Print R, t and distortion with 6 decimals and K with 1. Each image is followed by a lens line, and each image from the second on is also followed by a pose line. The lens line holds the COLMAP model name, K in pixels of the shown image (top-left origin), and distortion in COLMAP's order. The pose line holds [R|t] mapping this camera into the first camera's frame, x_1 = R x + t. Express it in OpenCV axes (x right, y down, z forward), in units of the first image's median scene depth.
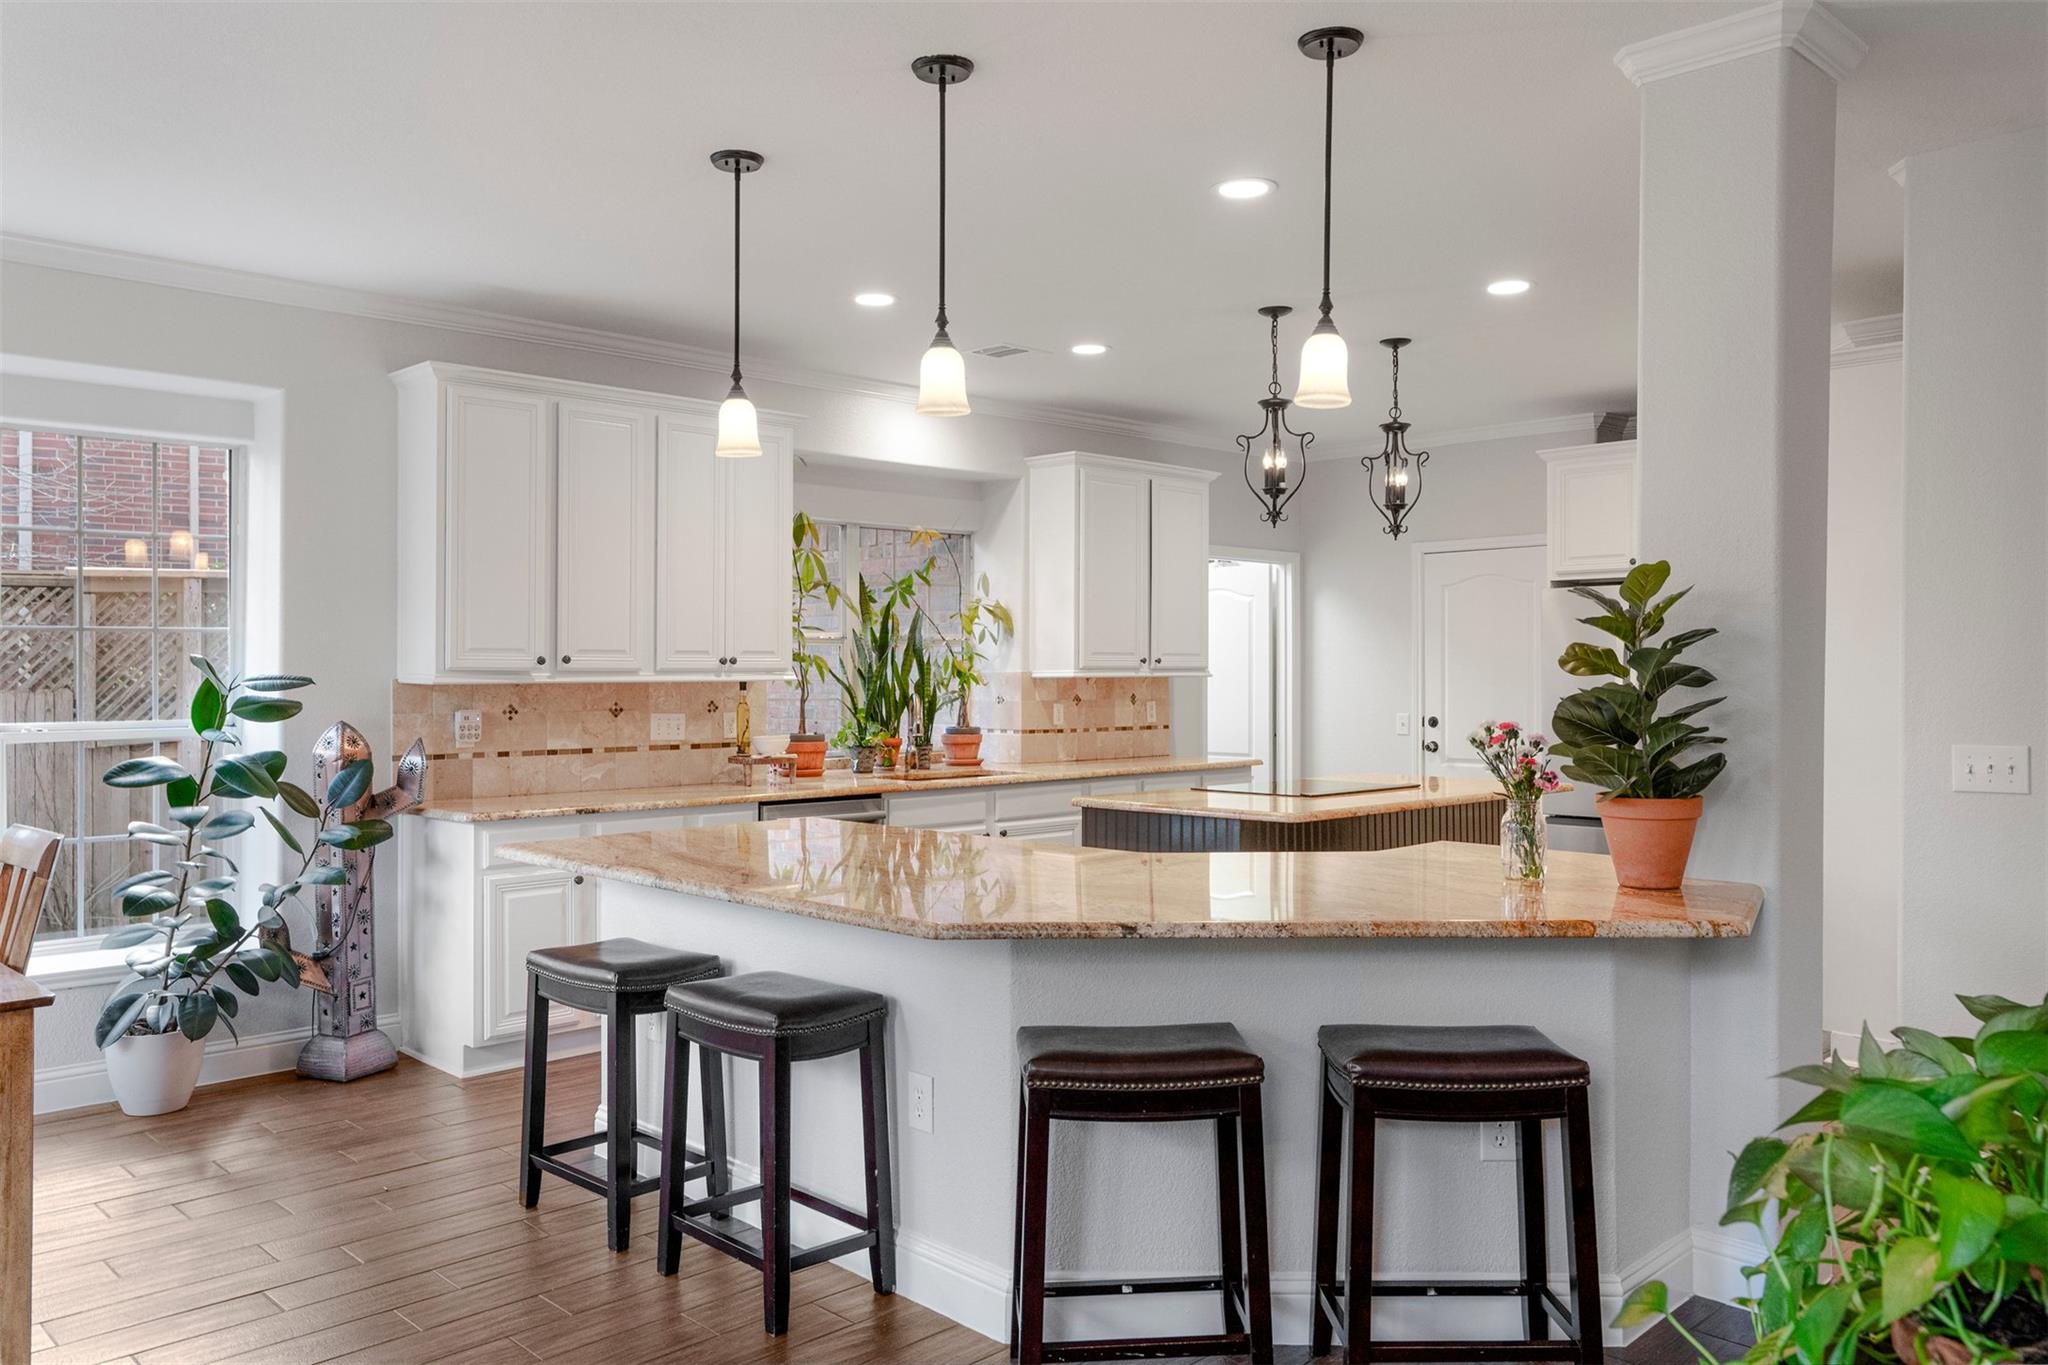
lens RADIAL K [[1523.6, 0, 1020.7], [0, 1523.6, 677.9], [0, 0, 1]] dist [0.011327, 0.002496]
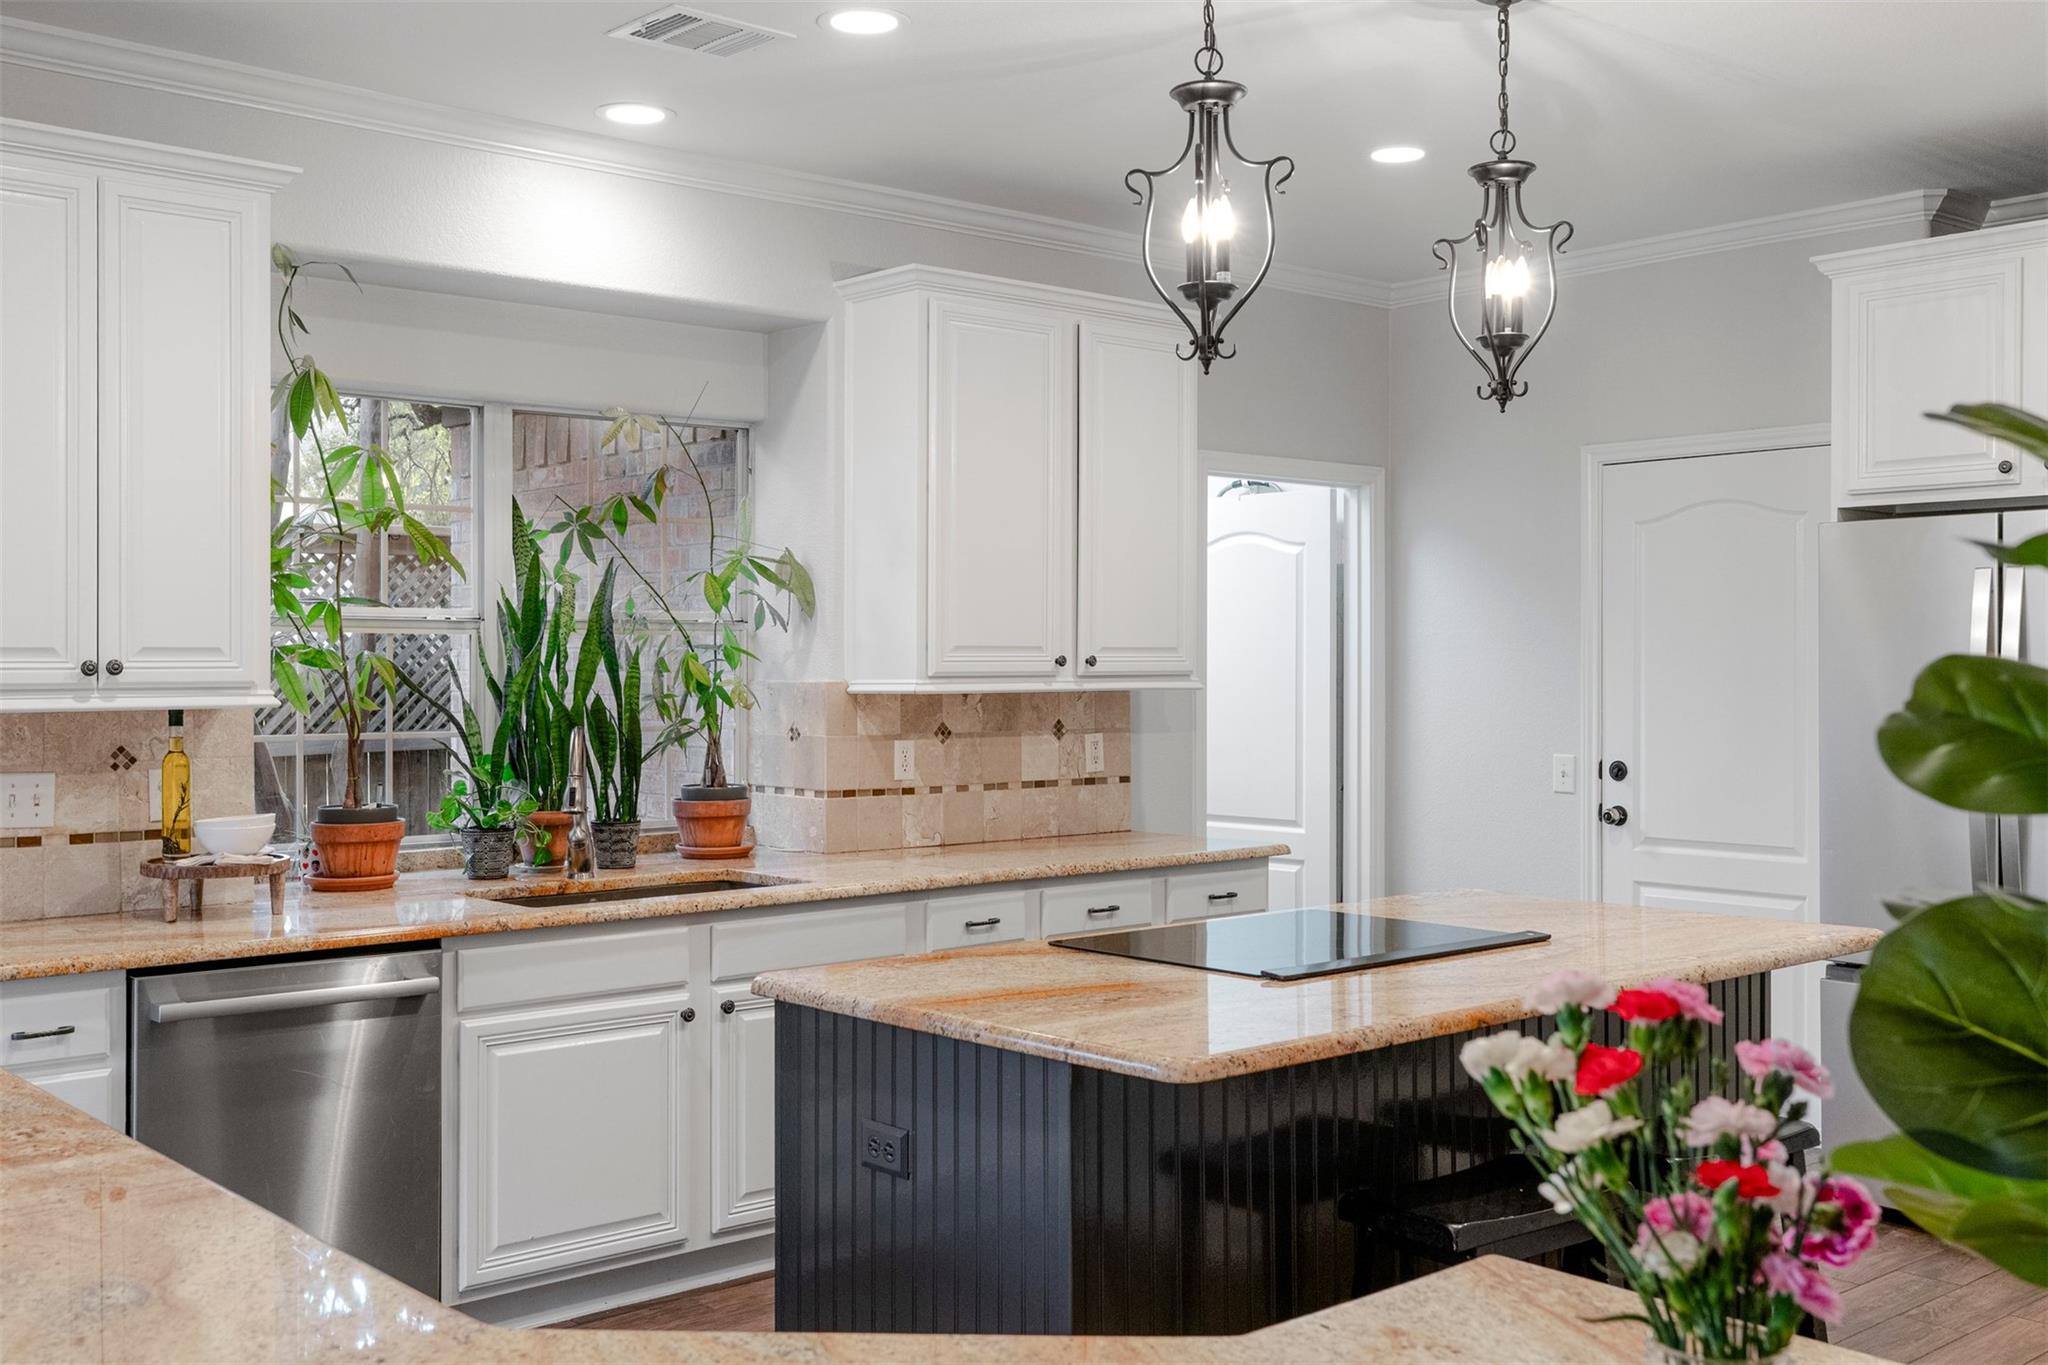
lens RADIAL K [[1993.9, 0, 1015.4], [0, 1993.9, 684.5], [0, 0, 1]] dist [0.018945, 0.000000]
pose [[0.998506, 0.001719, -0.054615, 0.109501], [-0.001248, 0.999962, 0.008659, -0.009828], [0.054628, -0.008578, 0.998470, 0.317107]]
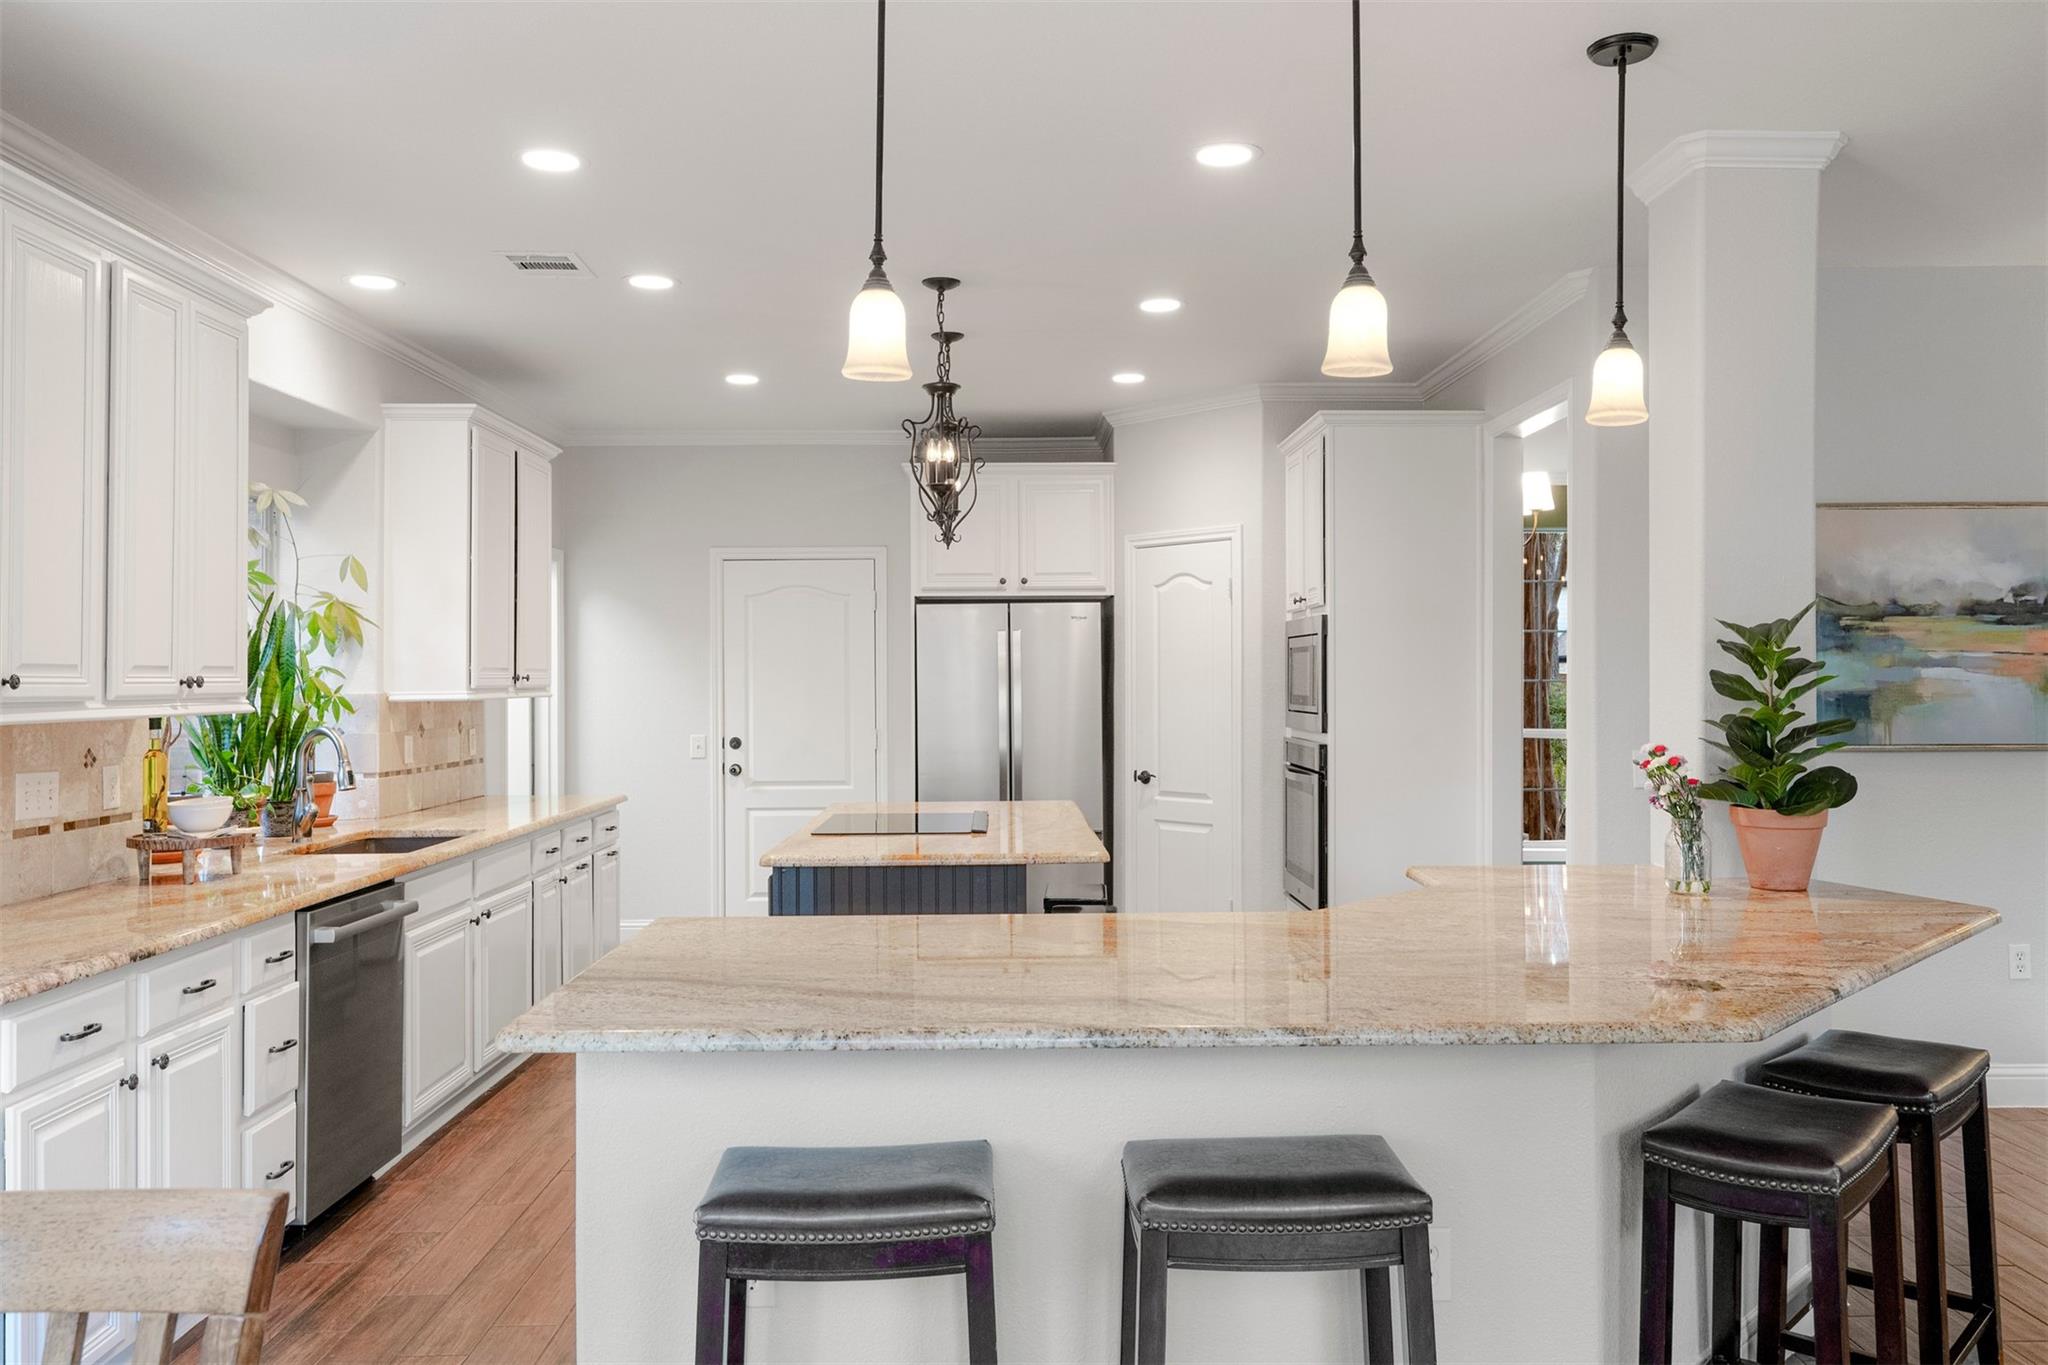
lens RADIAL K [[1554.0, 0, 1028.8], [0, 1554.0, 663.3], [0, 0, 1]] dist [0.001904, 0.002727]
pose [[0.682188, 0.005192, 0.731159, -0.348034], [0.006420, 0.999894, -0.013091, -0.007005], [-0.731149, 0.013625, 0.682082, 0.271947]]
